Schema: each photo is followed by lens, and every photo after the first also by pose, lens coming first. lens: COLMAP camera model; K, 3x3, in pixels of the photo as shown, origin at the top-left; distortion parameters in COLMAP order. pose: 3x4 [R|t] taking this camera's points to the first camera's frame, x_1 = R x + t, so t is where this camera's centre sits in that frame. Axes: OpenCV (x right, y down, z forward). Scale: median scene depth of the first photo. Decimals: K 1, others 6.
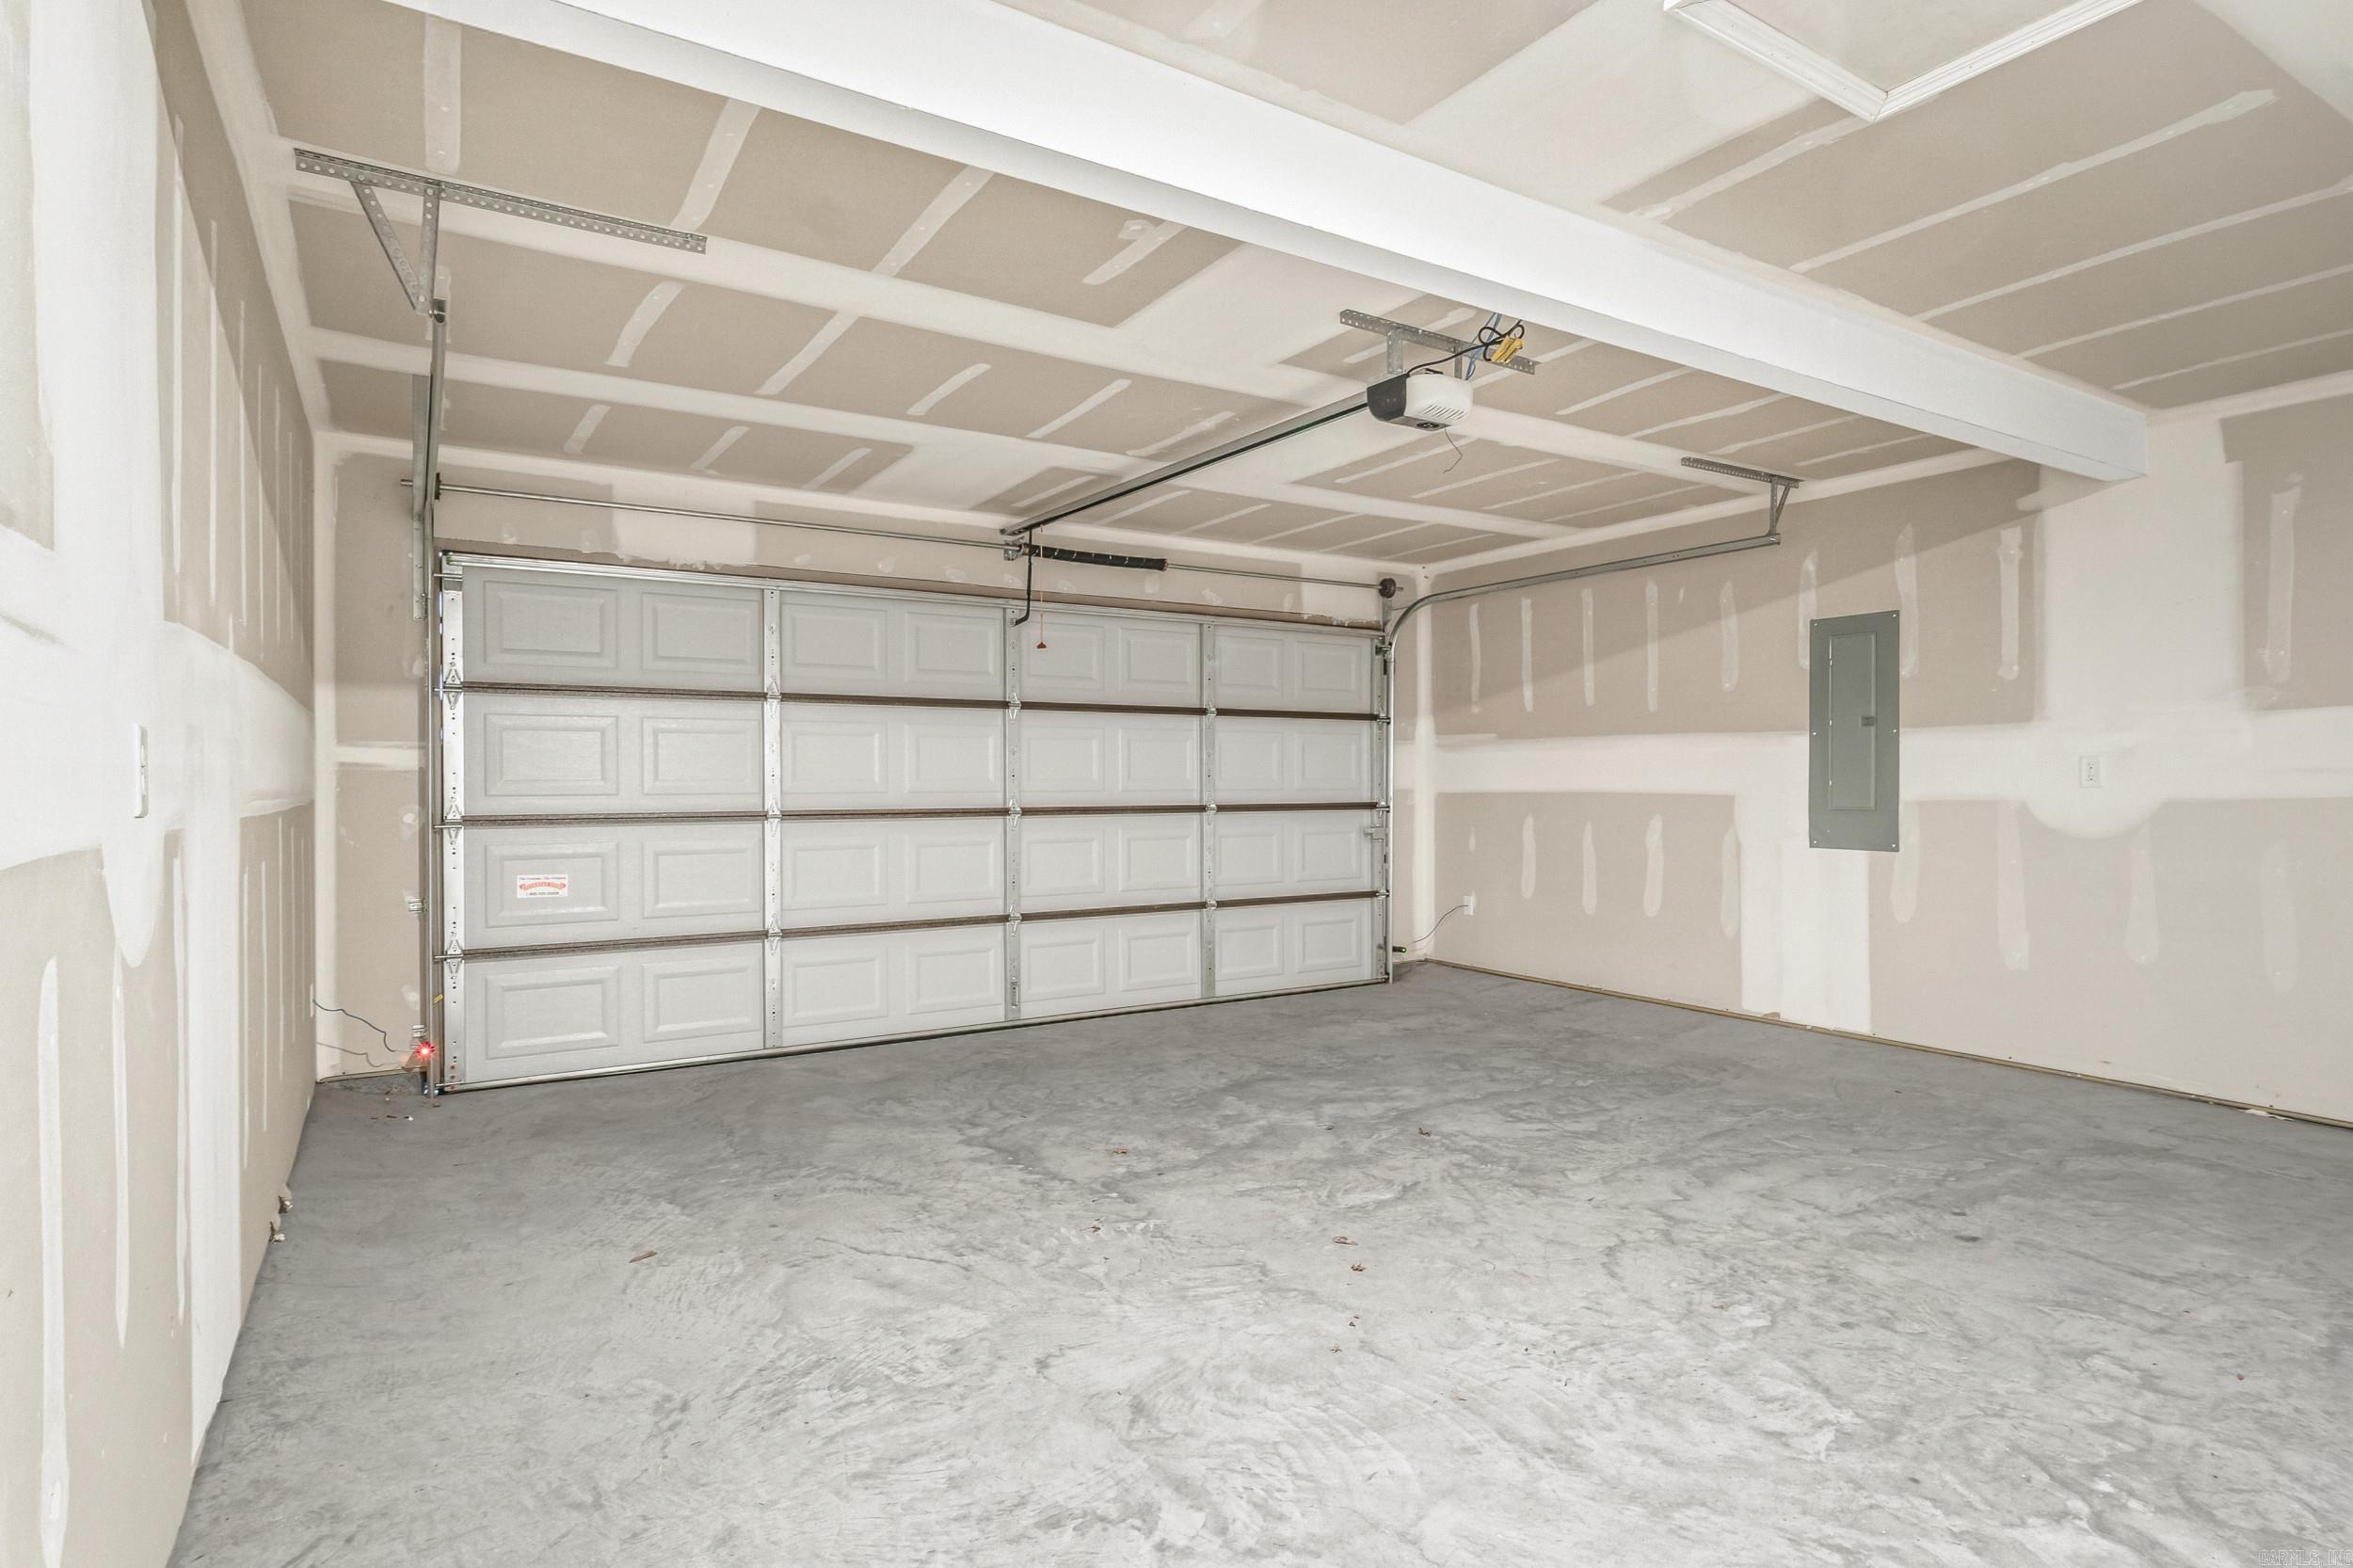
lens RADIAL K [[1213.4, 0, 1185.8], [0, 1213.4, 784.7], [0, 0, 1]] dist [-0.006088, -0.001559]
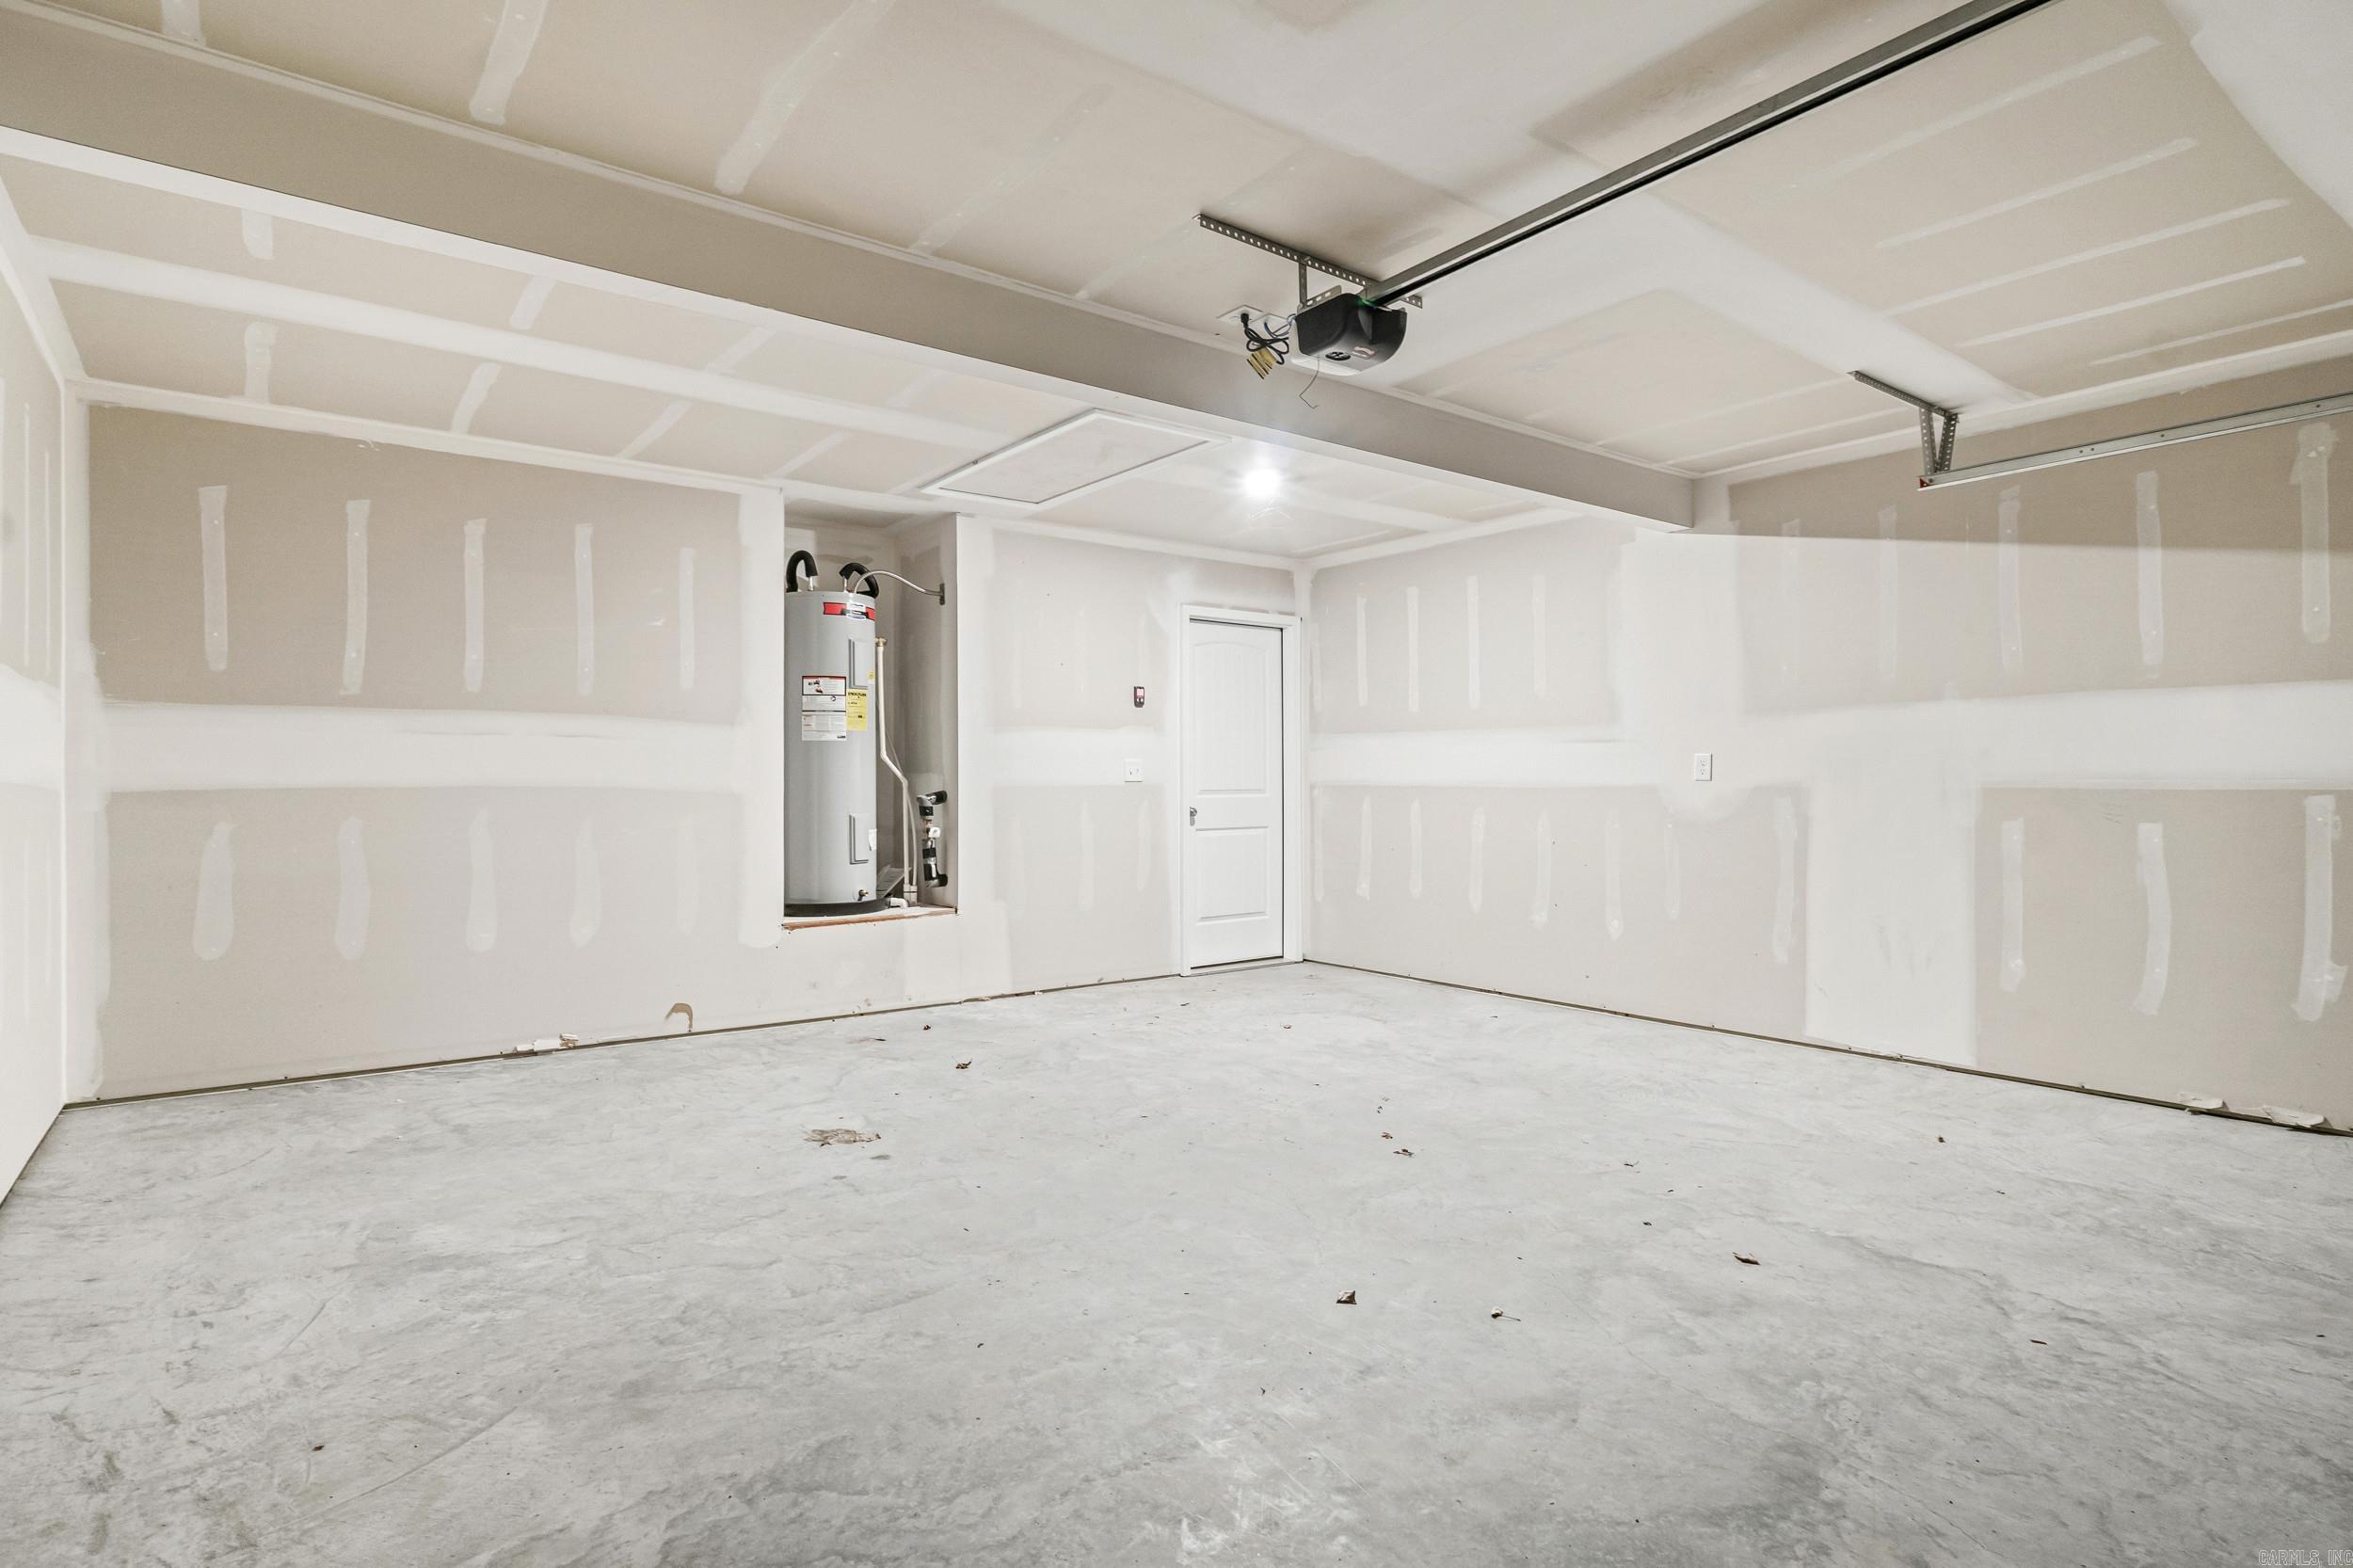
lens RADIAL K [[1213.4, 0, 1170.7], [0, 1213.4, 787.2], [0, 0, 1]] dist [-0.006088, -0.001559]
pose [[-0.997091, 0.003768, -0.076130, 0.373898], [0.003124, 0.999958, 0.008579, 0.005177], [0.076159, 0.008316, -0.997061, 1.802853]]
